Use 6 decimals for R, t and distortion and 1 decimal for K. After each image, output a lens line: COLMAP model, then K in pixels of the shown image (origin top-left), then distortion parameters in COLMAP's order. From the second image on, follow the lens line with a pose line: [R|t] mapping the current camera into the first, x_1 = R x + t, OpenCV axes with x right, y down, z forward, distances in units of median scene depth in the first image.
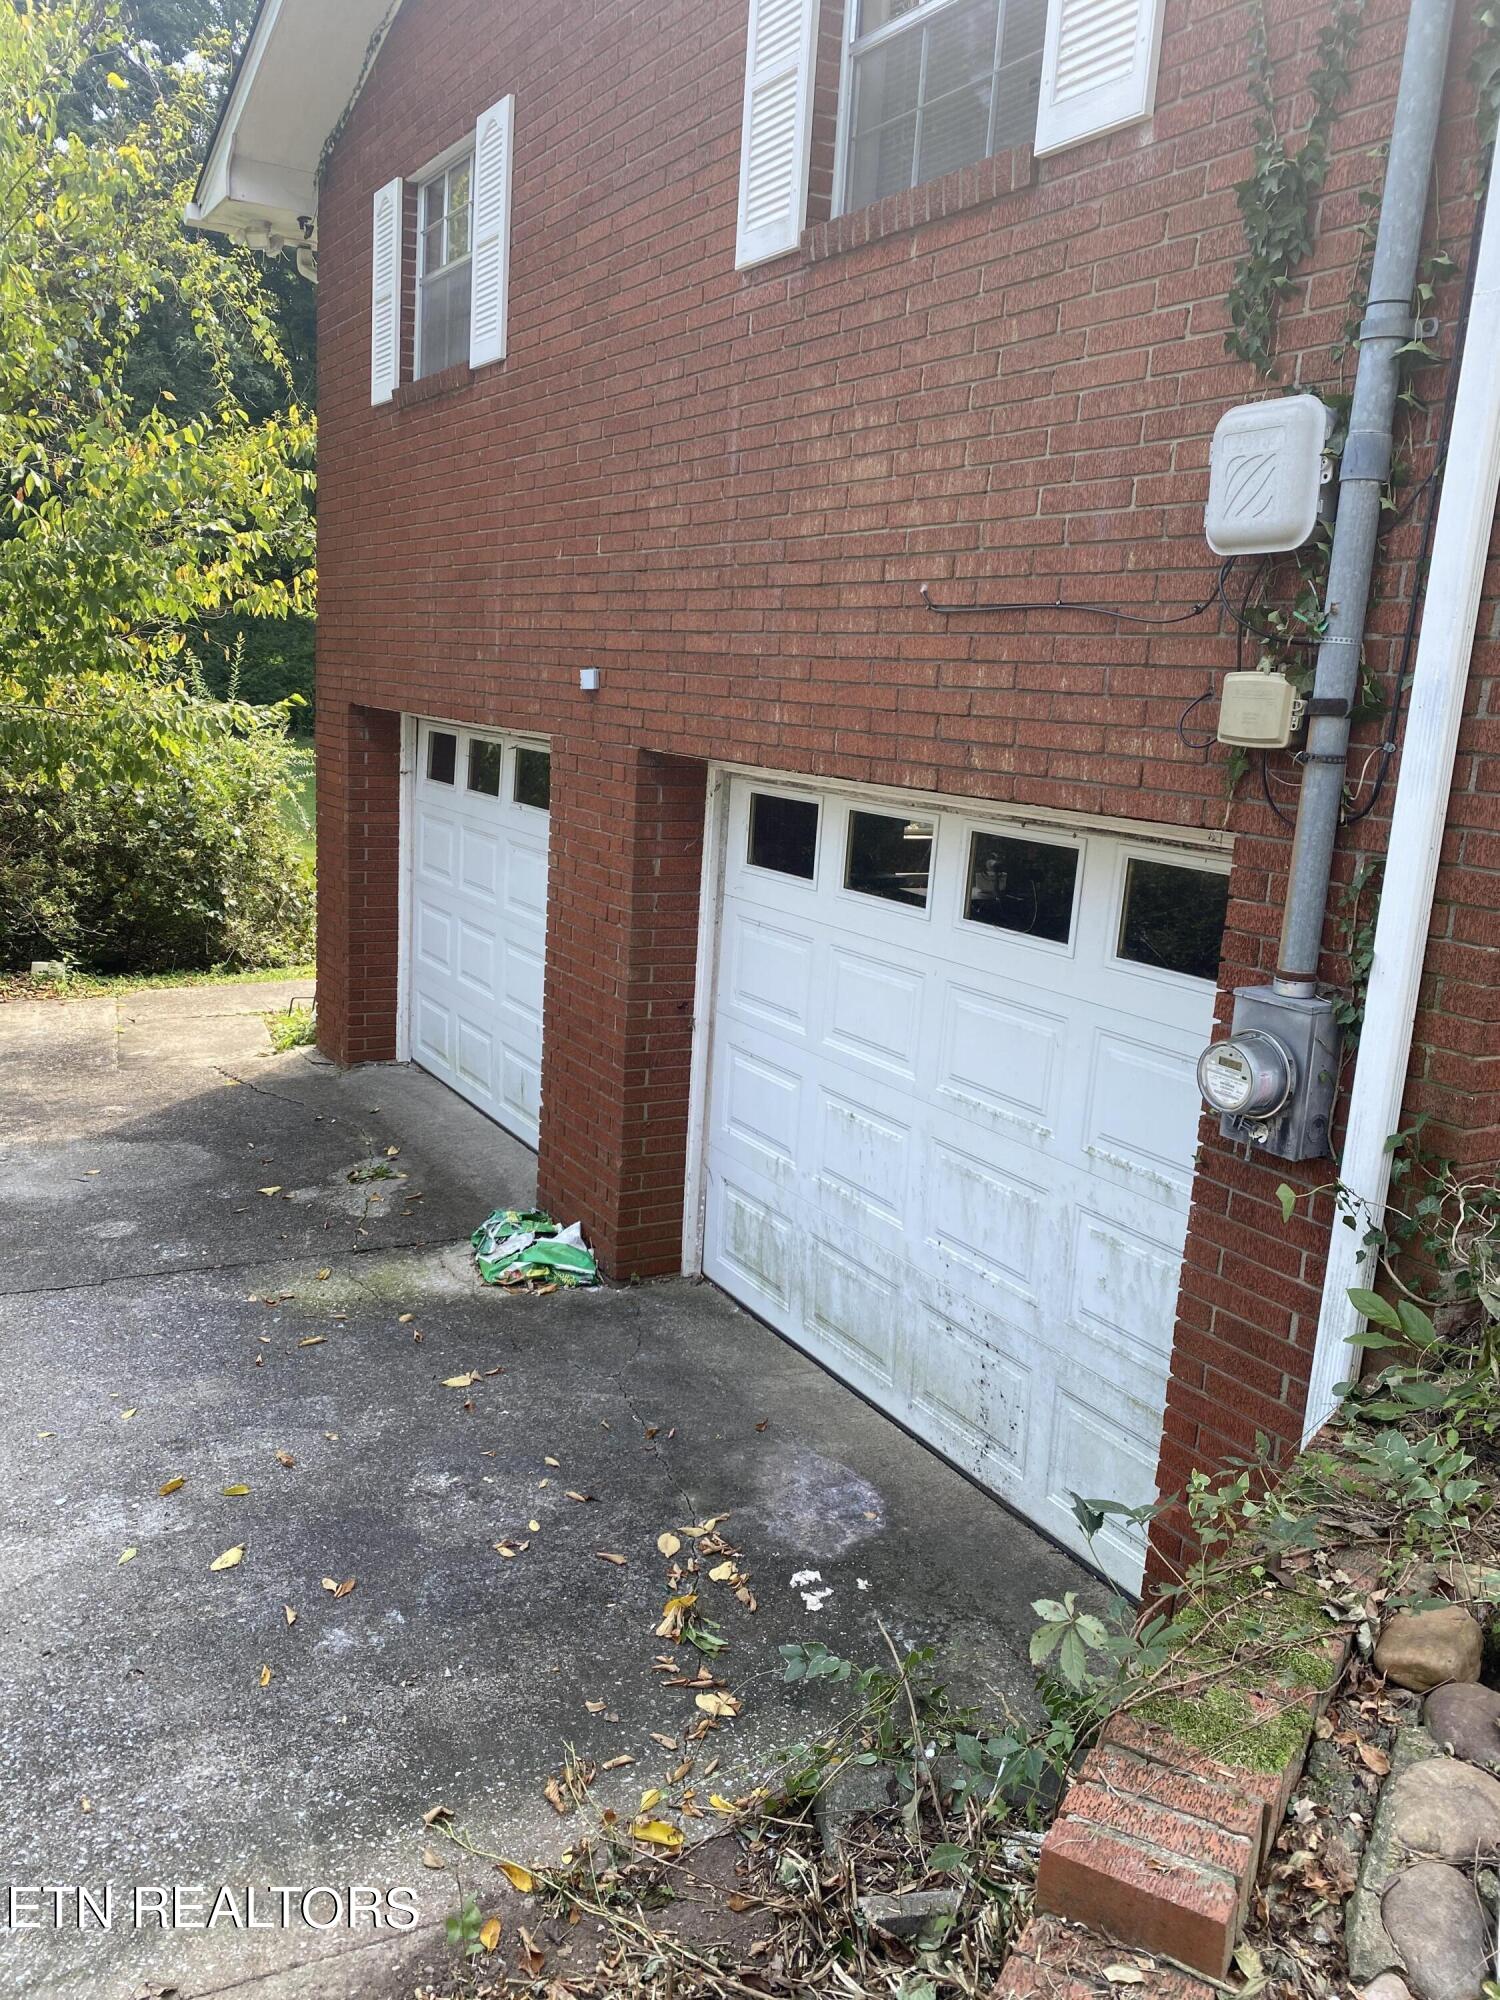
lens RADIAL K [[1514.0, 0, 752.4], [0, 1514.0, 1005.2], [0, 0, 1]] dist [0.006940, -0.002440]
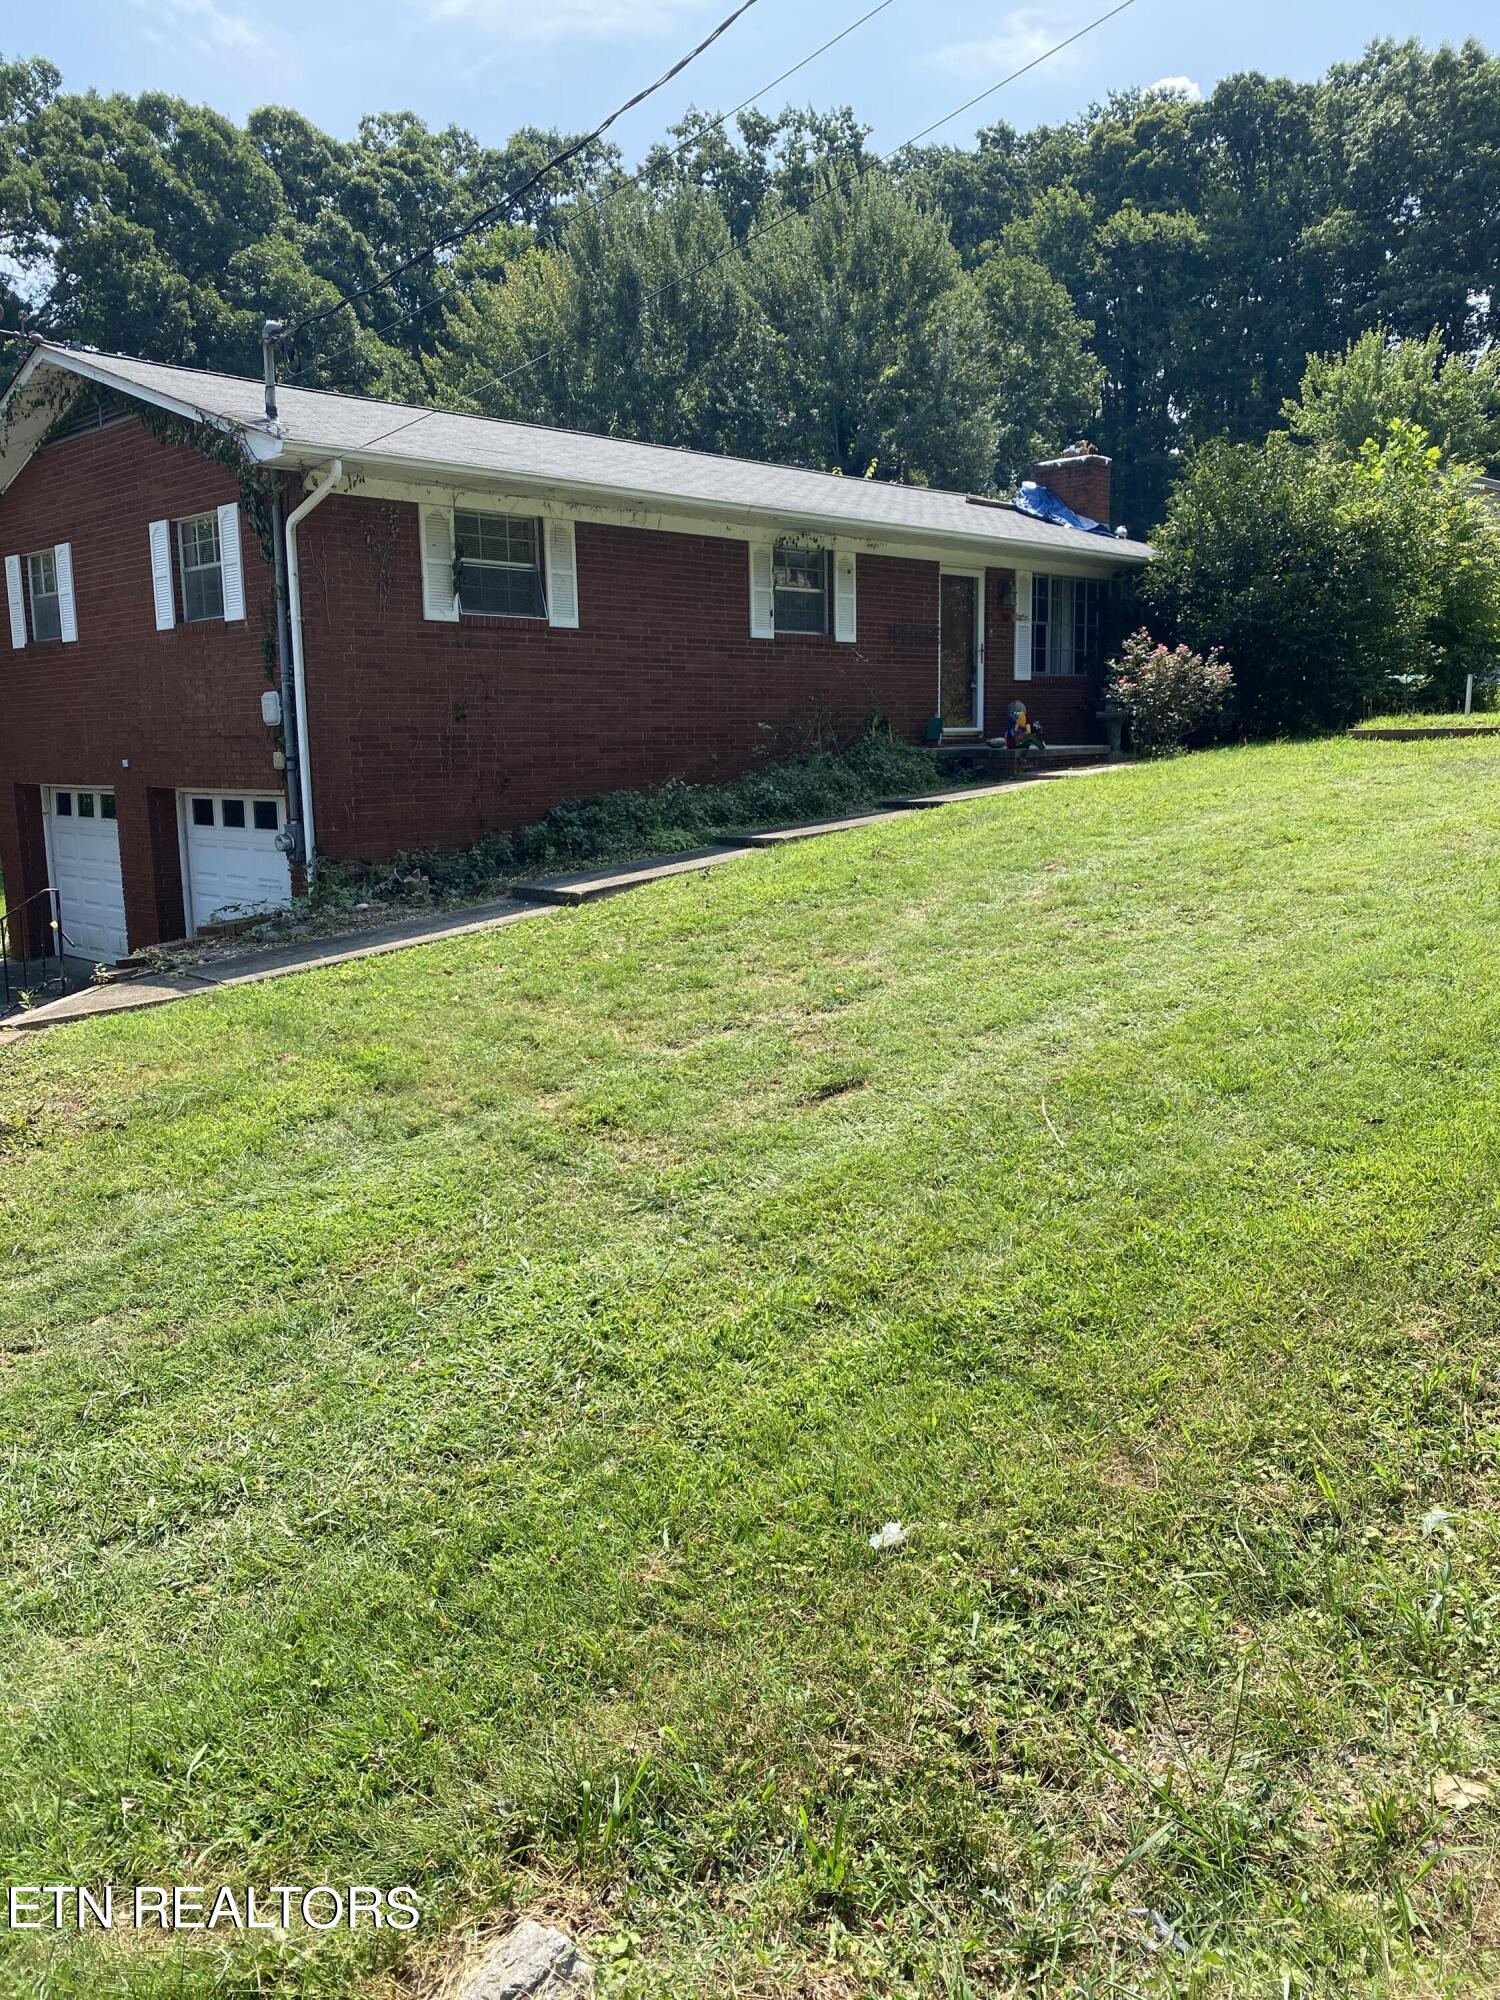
lens RADIAL K [[1514.0, 0, 749.6], [0, 1514.0, 991.6], [0, 0, 1]] dist [0.006940, -0.002440]
pose [[0.965694, -0.117446, 0.231608, 0.300393], [0.125472, 0.991892, -0.020181, 0.392525], [-0.227360, 0.048549, 0.972600, -1.911400]]
